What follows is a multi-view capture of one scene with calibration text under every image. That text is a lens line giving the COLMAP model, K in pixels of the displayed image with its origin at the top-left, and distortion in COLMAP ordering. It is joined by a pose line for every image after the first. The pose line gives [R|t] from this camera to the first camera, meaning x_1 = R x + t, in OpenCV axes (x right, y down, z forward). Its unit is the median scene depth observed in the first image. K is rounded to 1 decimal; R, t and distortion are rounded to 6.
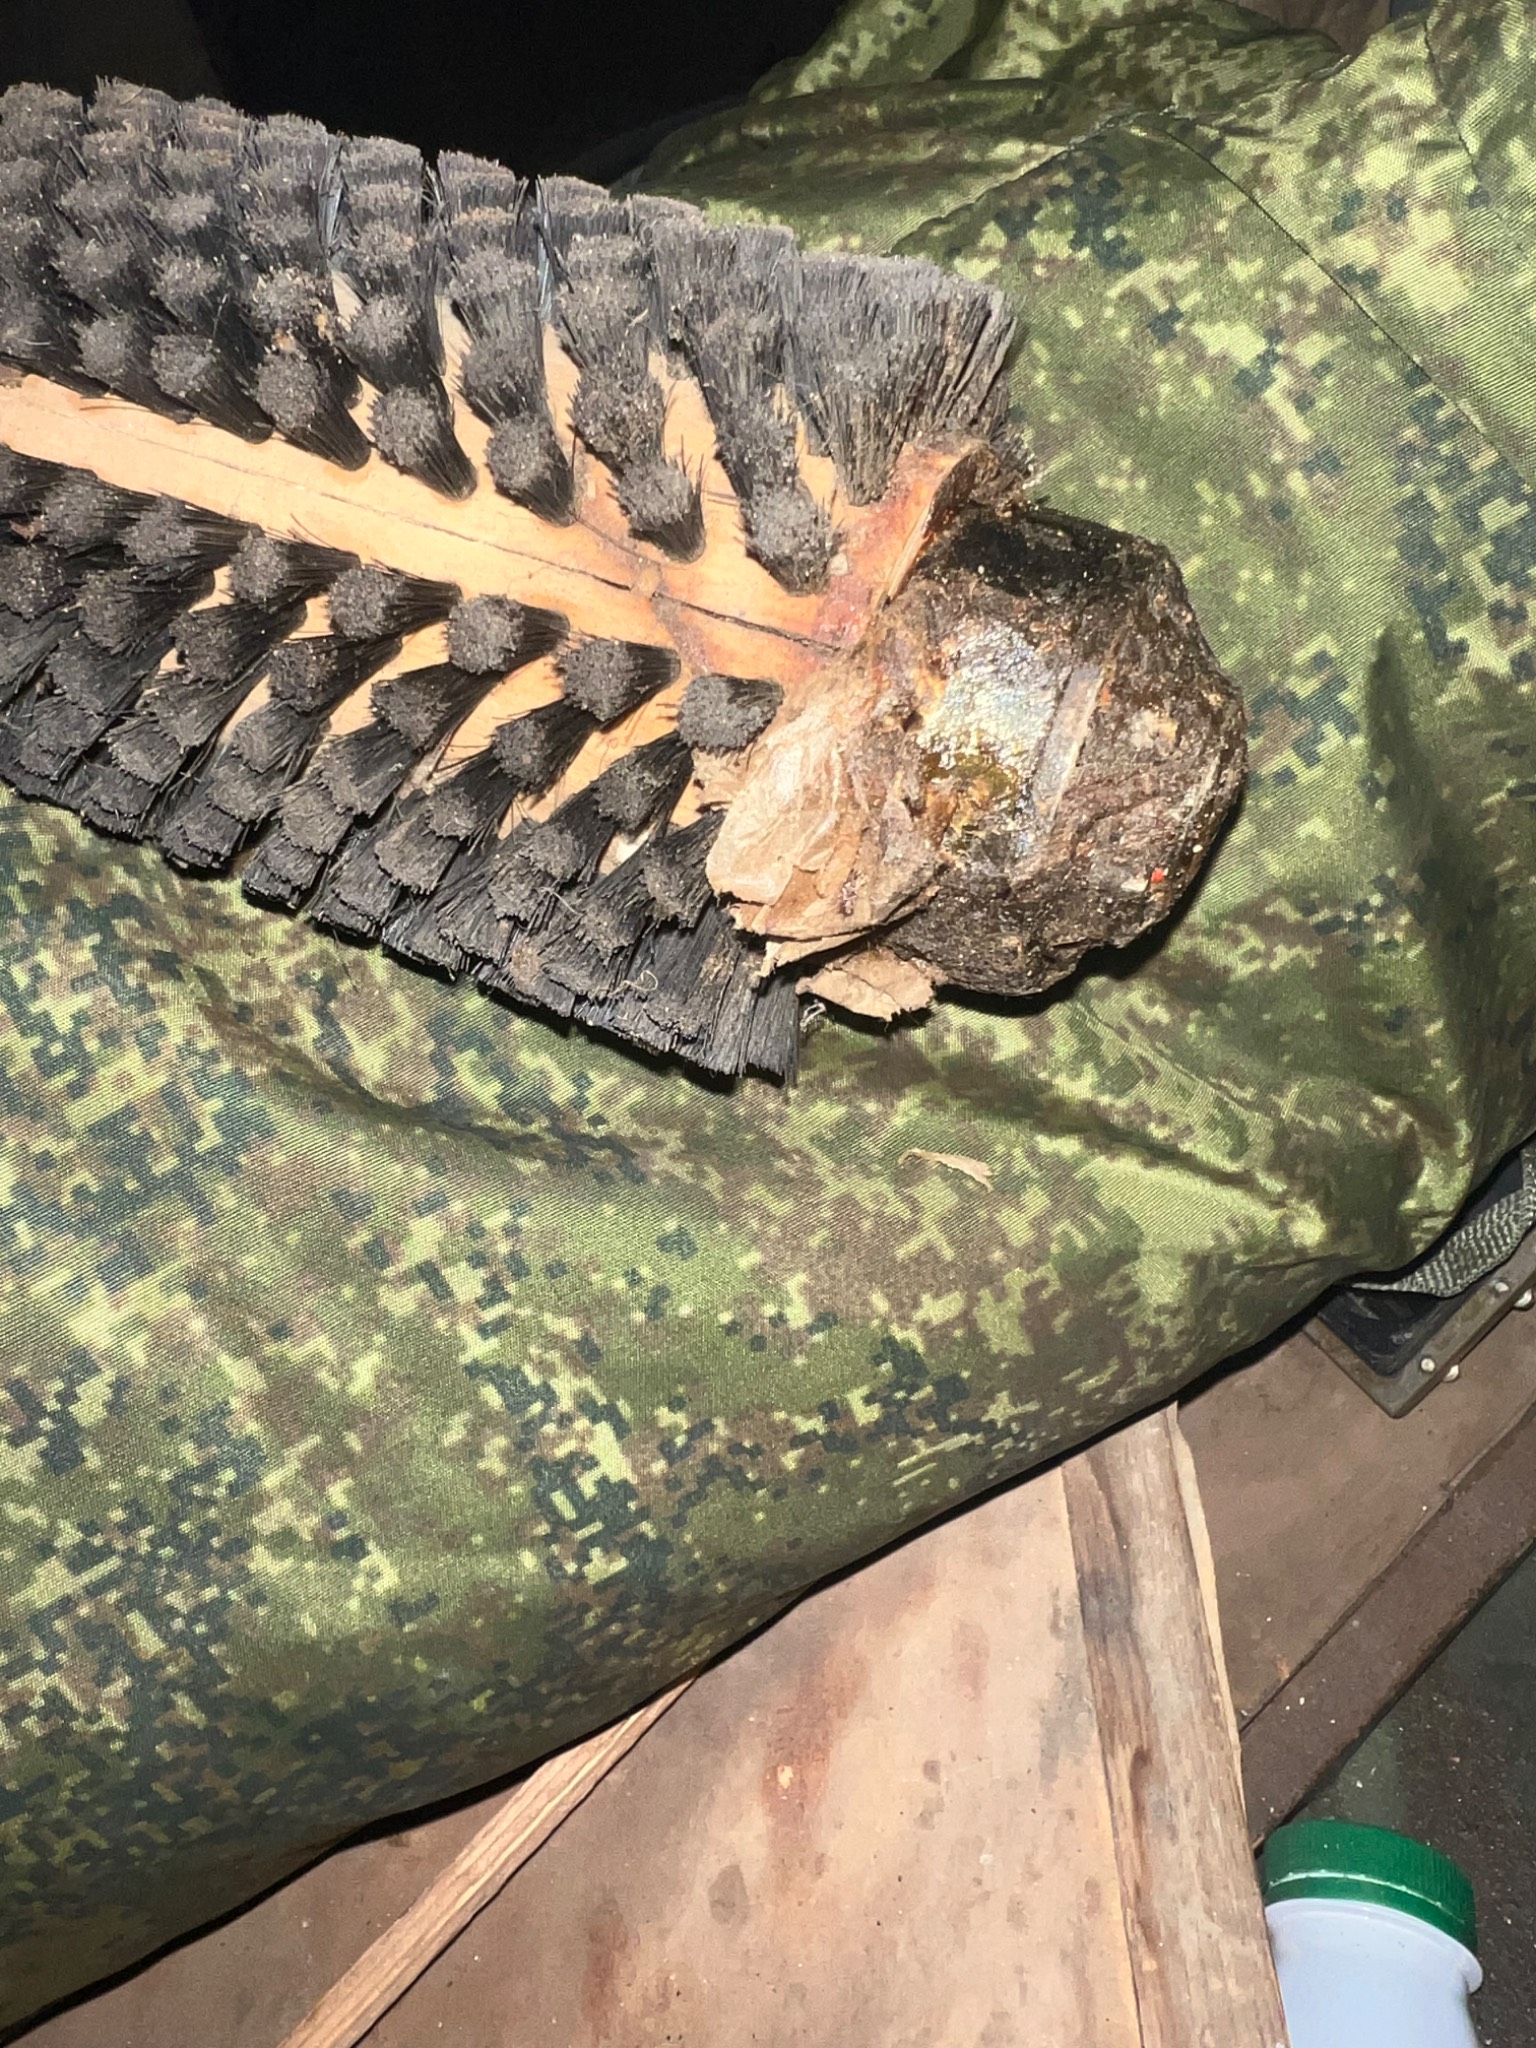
lens RADIAL K [[1463.0, 0, 762.2], [0, 1463.0, 1043.1], [0, 0, 1]] dist [-0.005057, 0.223803]
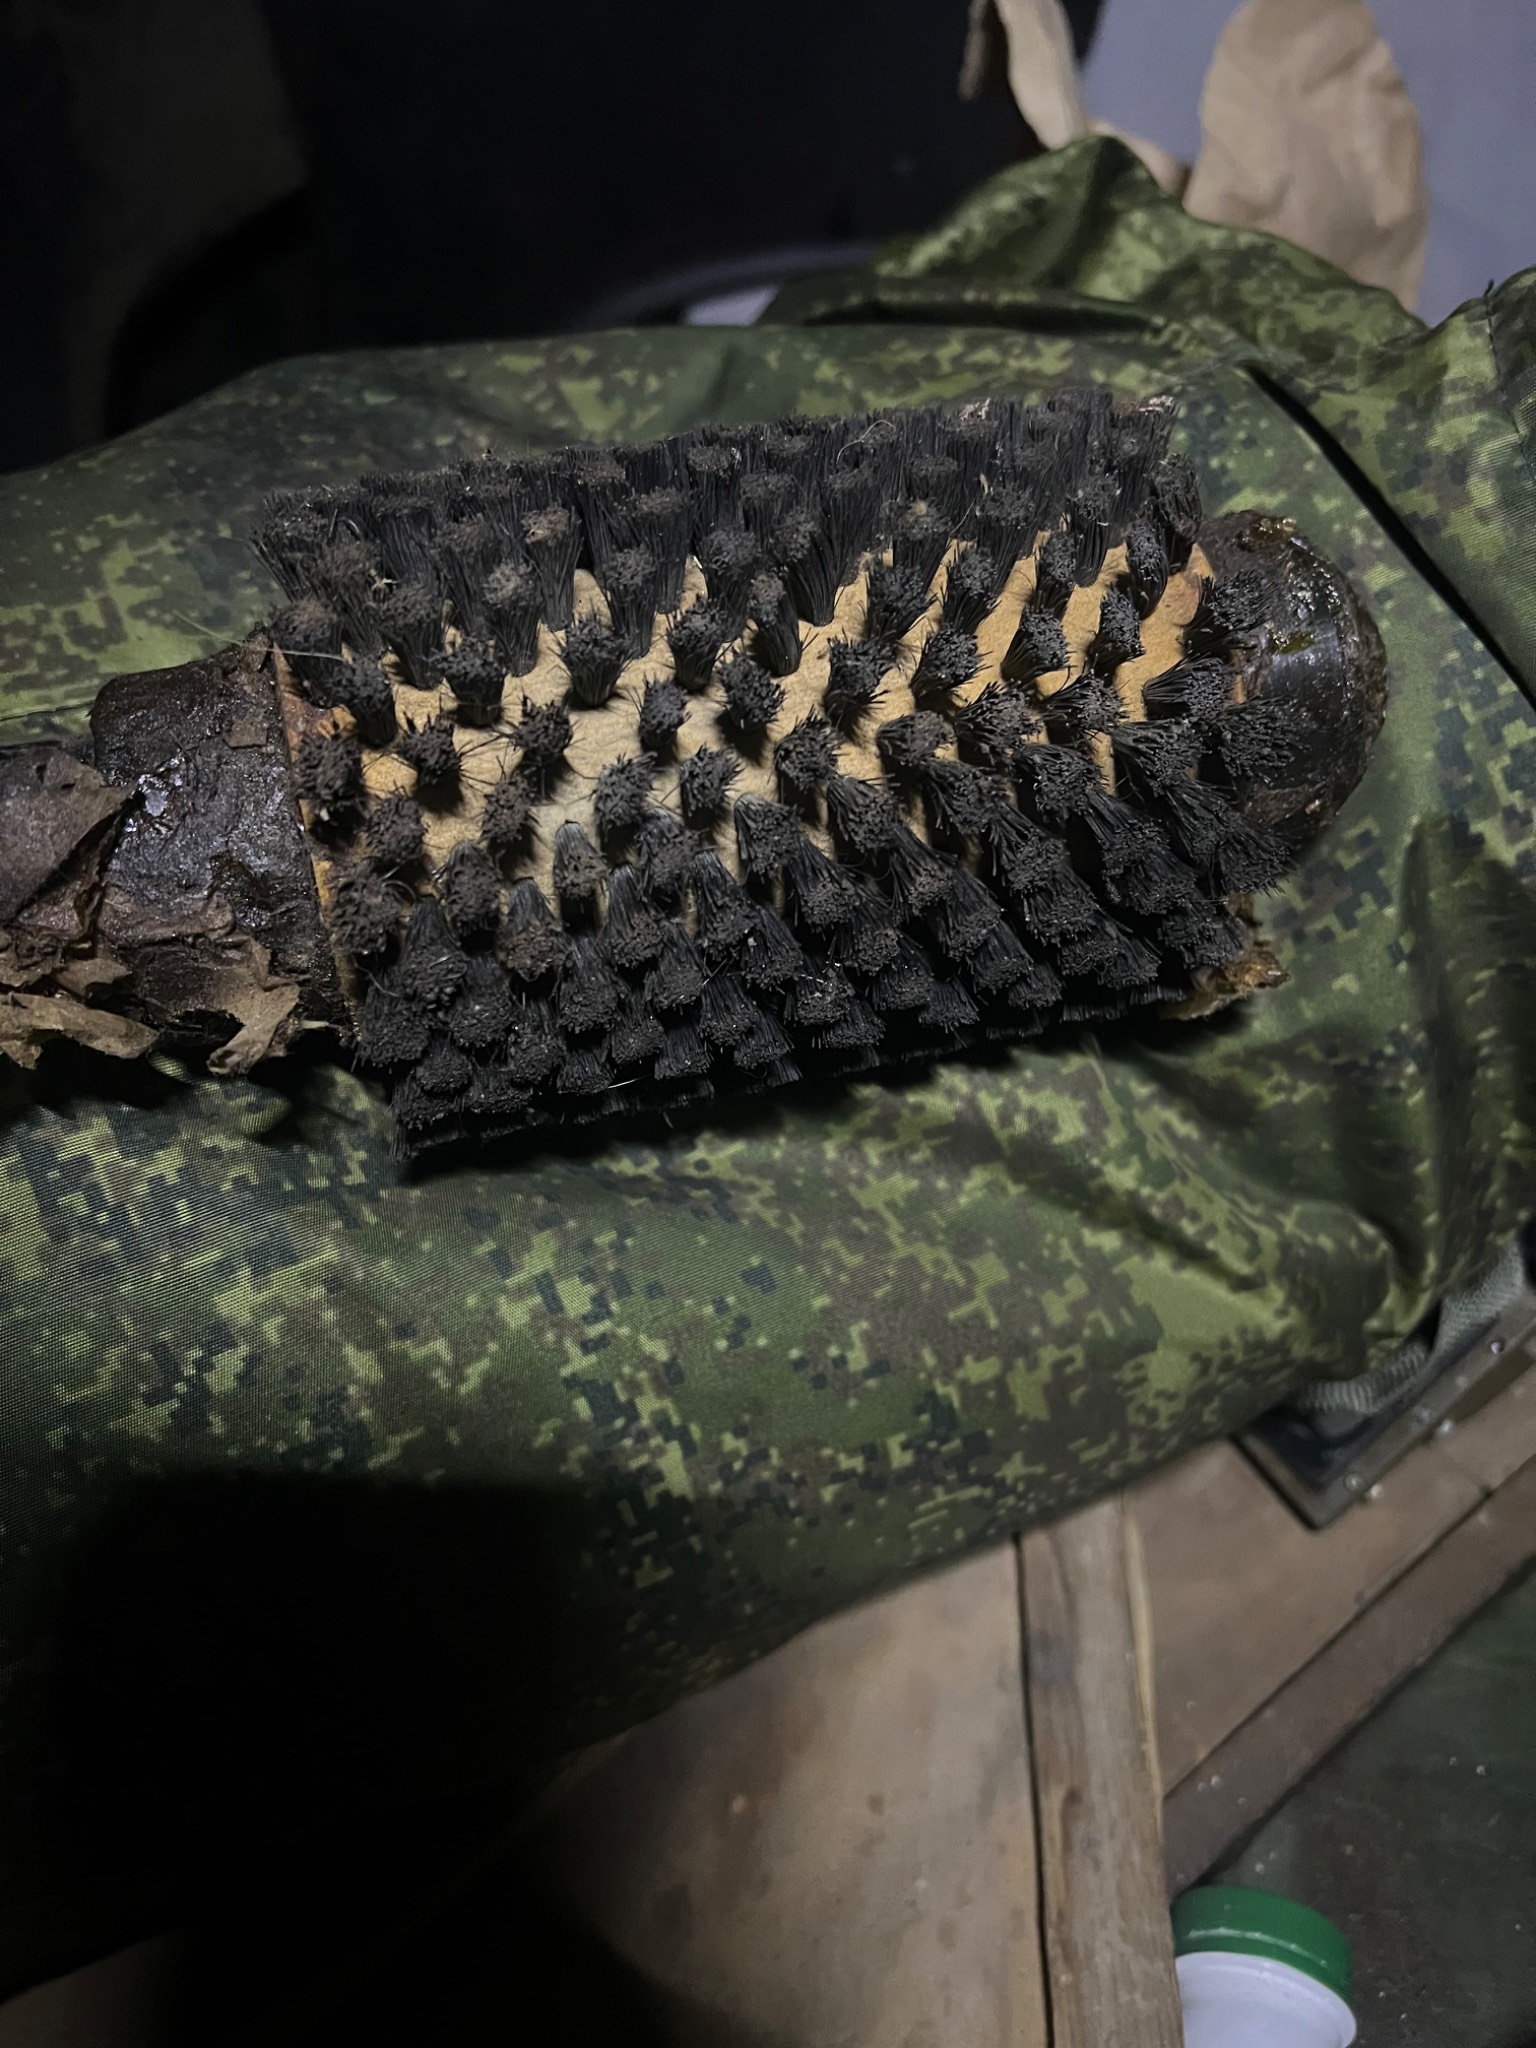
lens RADIAL K [[1535.2, 0, 768.0], [0, 1535.2, 1024.0], [0, 0, 1]] dist [0.358977, -0.002309]
pose [[0.983932, 0.126459, -0.126039, 0.076675], [-0.135088, 0.988866, -0.062407, 0.016088], [0.116744, 0.078431, 0.990060, -0.203349]]
